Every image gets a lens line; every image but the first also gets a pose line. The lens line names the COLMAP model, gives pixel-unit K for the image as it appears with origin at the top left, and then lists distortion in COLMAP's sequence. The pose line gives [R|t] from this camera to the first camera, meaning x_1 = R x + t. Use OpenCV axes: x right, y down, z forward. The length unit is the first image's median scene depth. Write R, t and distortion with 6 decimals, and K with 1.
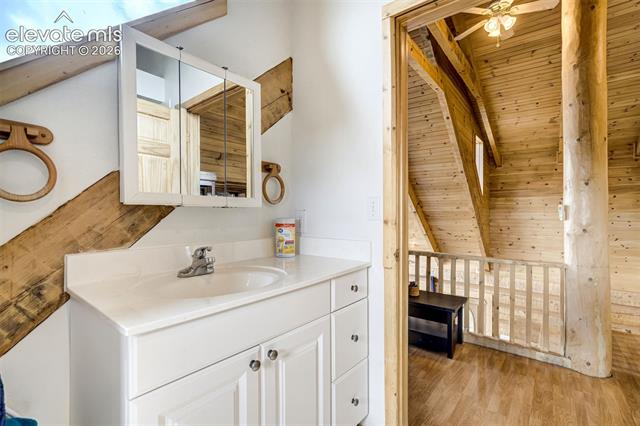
lens RADIAL K [[299.2, 0, 322.0], [0, 299.2, 215.5], [0, 0, 1]] dist [-0.009449, 0.000483]
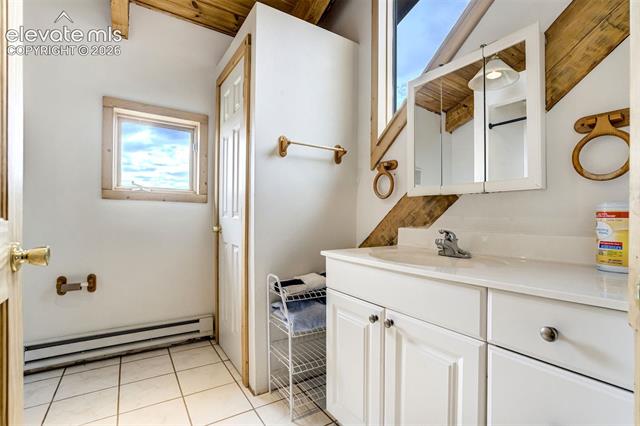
lens RADIAL K [[299.2, 0, 320.6], [0, 299.2, 215.2], [0, 0, 1]] dist [-0.009449, 0.000483]
pose [[-0.314412, -0.011832, -0.949213, 0.847814], [-0.014978, 0.999860, -0.007502, 0.067617], [0.949168, 0.011859, -0.314546, 0.962153]]
